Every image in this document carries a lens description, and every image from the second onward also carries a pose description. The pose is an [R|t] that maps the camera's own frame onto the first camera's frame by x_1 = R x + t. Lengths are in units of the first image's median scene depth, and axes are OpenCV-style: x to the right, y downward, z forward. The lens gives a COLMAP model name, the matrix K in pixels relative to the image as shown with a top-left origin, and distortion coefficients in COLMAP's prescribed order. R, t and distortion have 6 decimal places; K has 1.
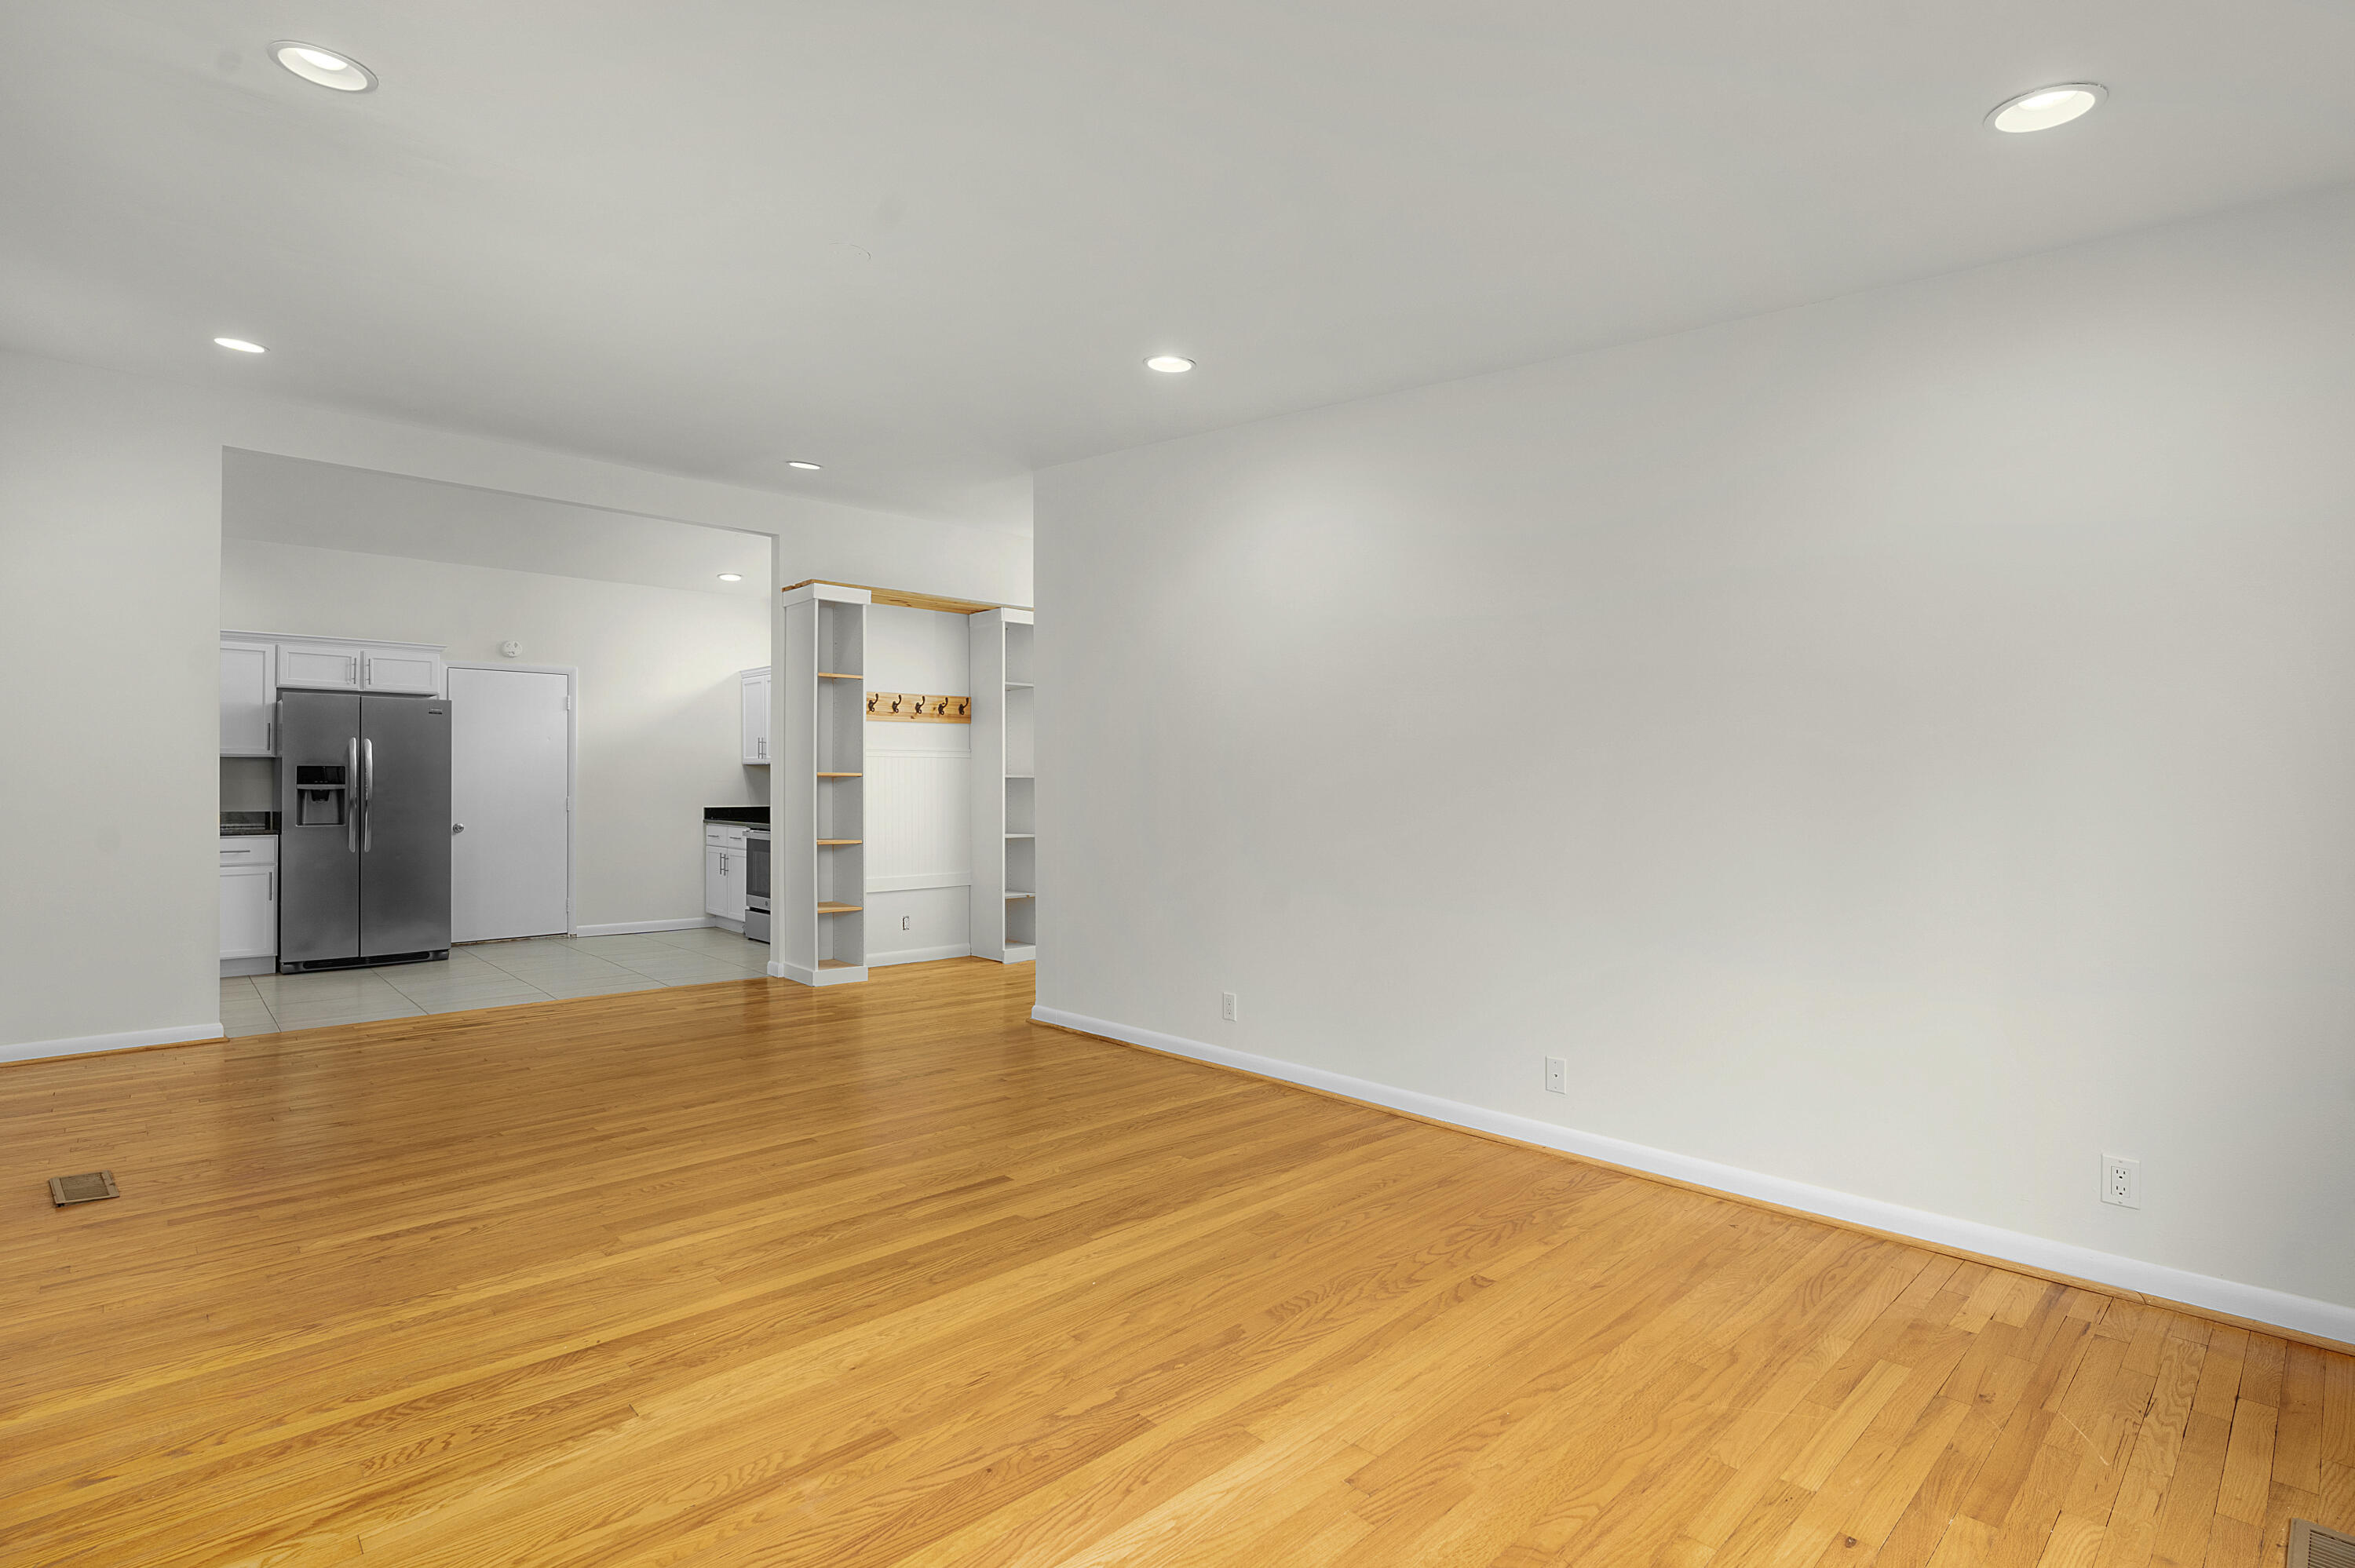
lens RADIAL K [[1114.6, 0, 1160.7], [0, 1114.6, 783.7], [0, 0, 1]] dist [0.000634, 0.000429]
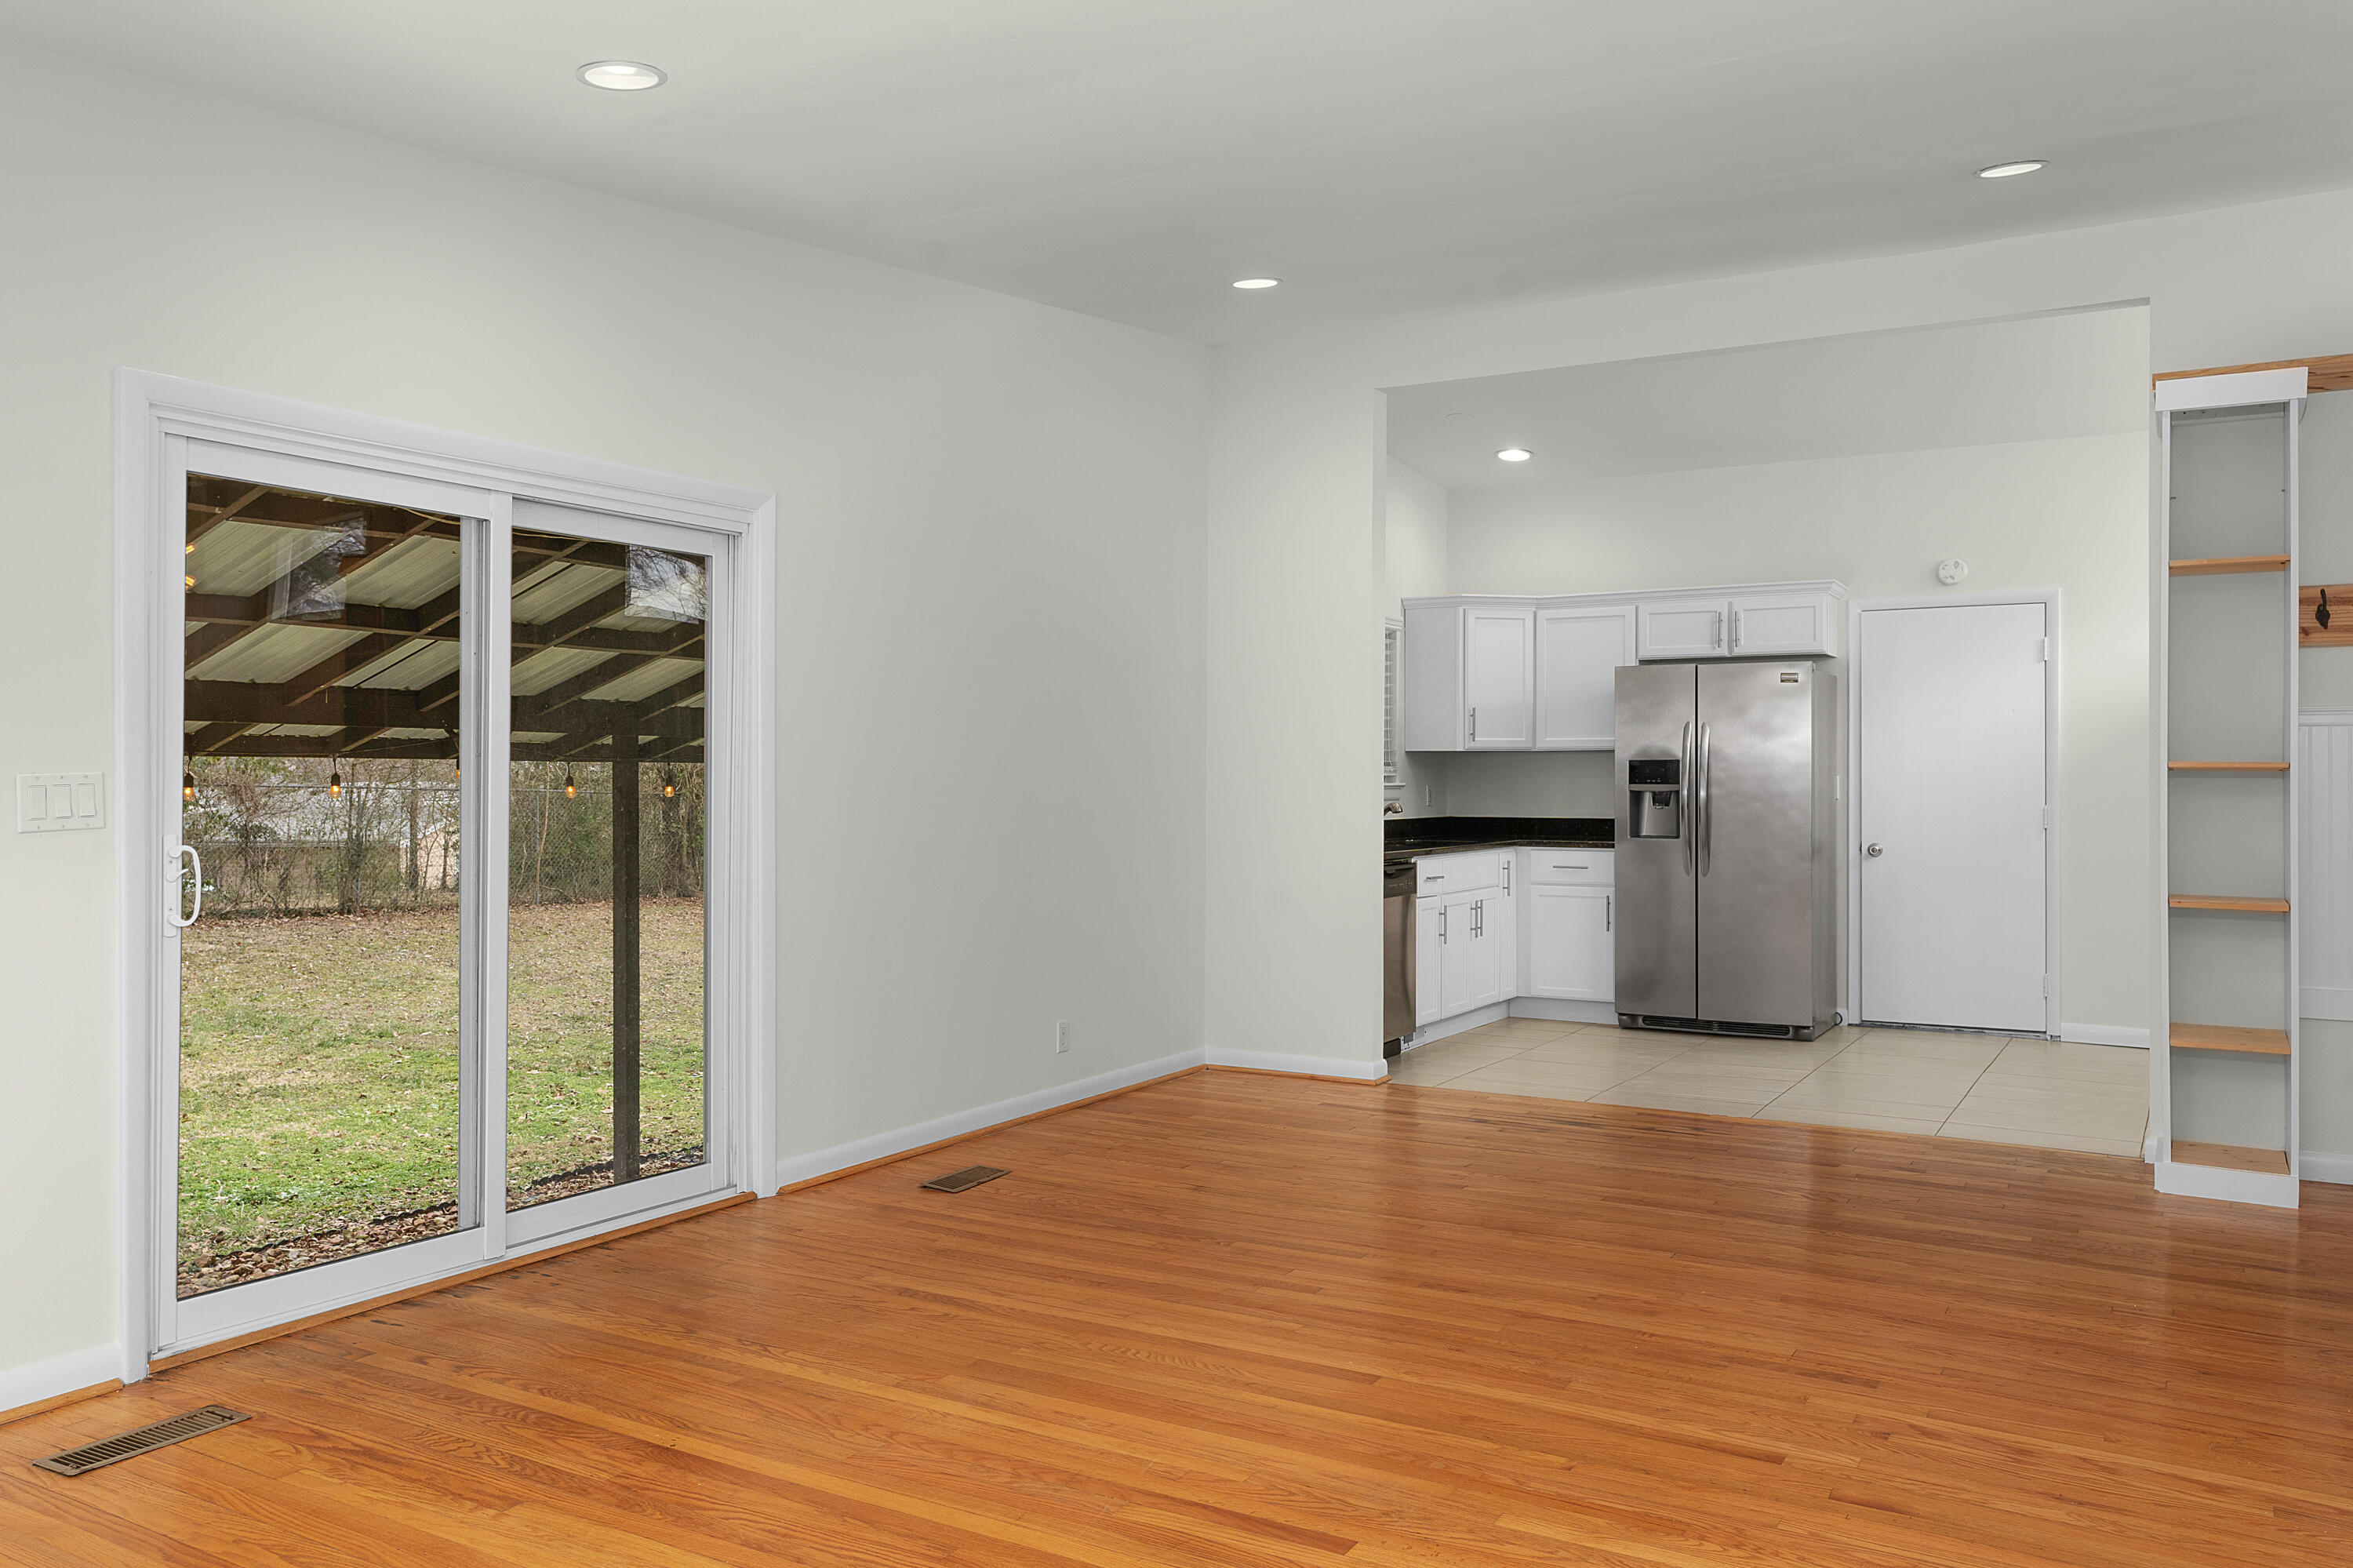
lens RADIAL K [[1772.3, 0, 1156.2], [0, 1772.3, 772.8], [0, 0, 1]] dist [0.001892, 0.000946]
pose [[0.291223, -0.004425, -0.956645, 0.648266], [-0.000606, 0.999988, -0.004810, -0.002318], [0.956655, 0.001981, 0.291217, 0.697233]]
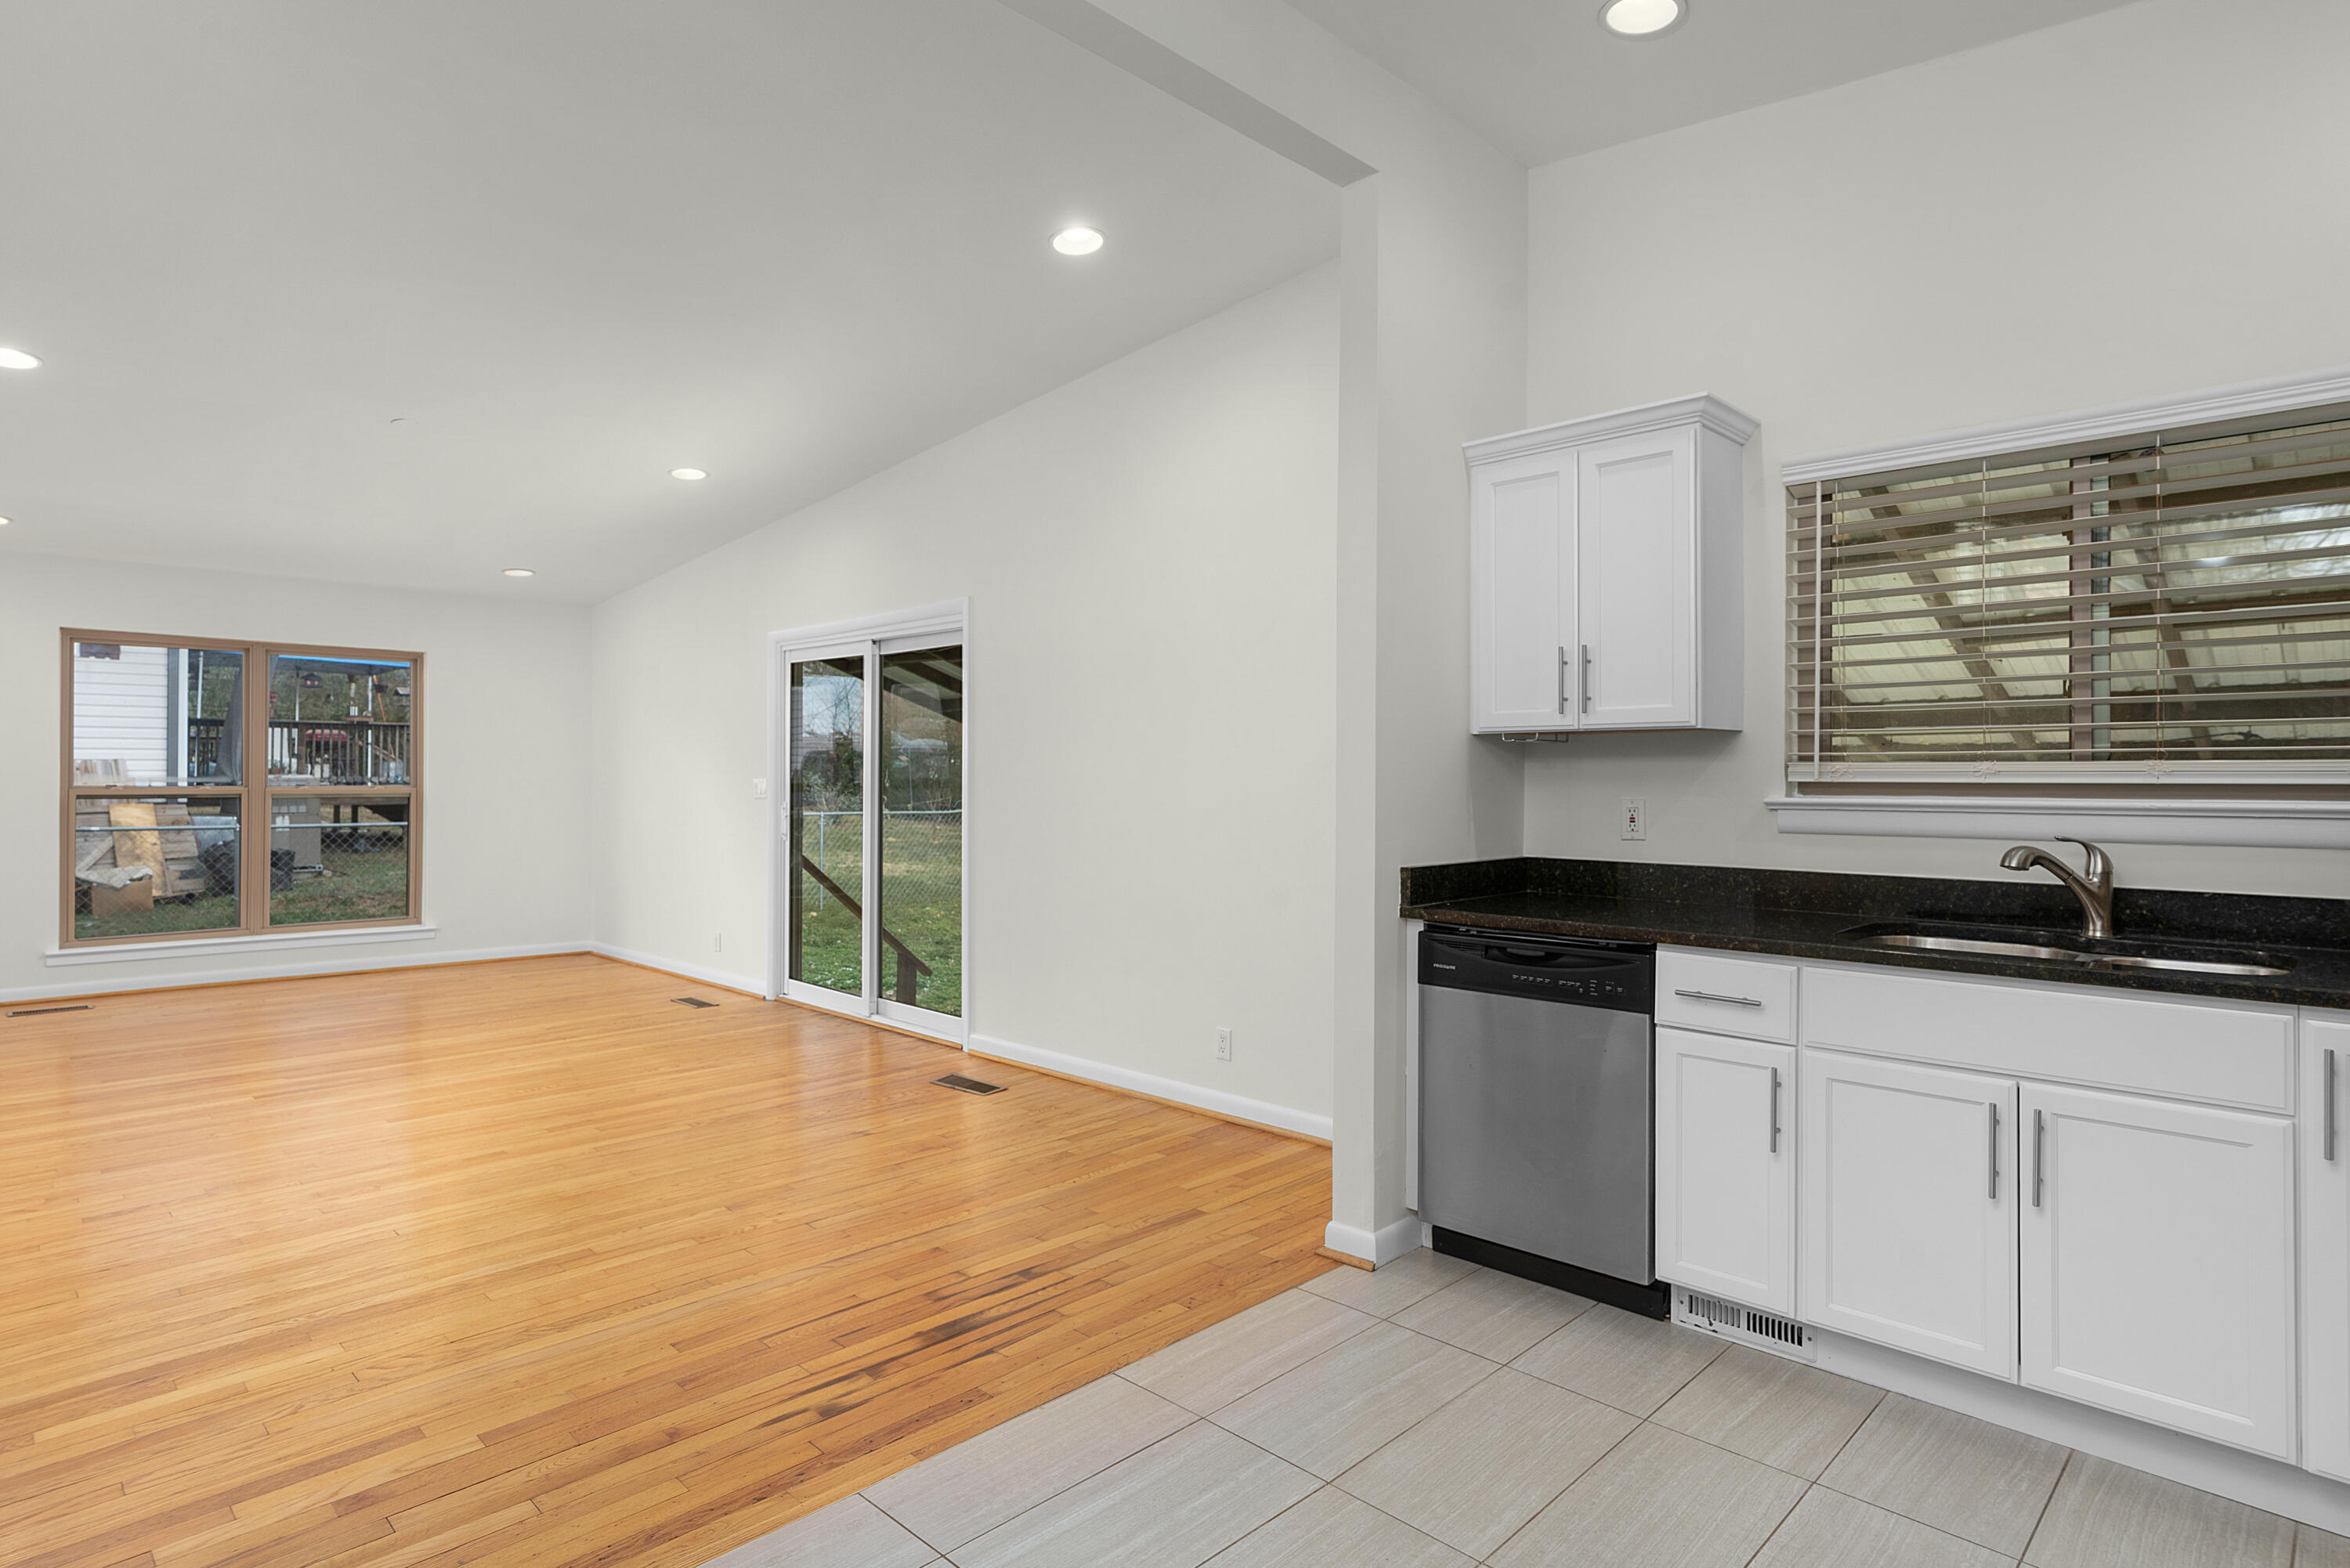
lens RADIAL K [[1249.1, 0, 1170.4], [0, 1249.1, 780.8], [0, 0, 1]] dist [-0.004180, 0.001004]
pose [[-0.998953, -0.000403, -0.045754, -1.152192], [-0.000604, 0.999990, 0.004388, -0.015459], [0.045752, 0.004411, -0.998943, 2.550349]]
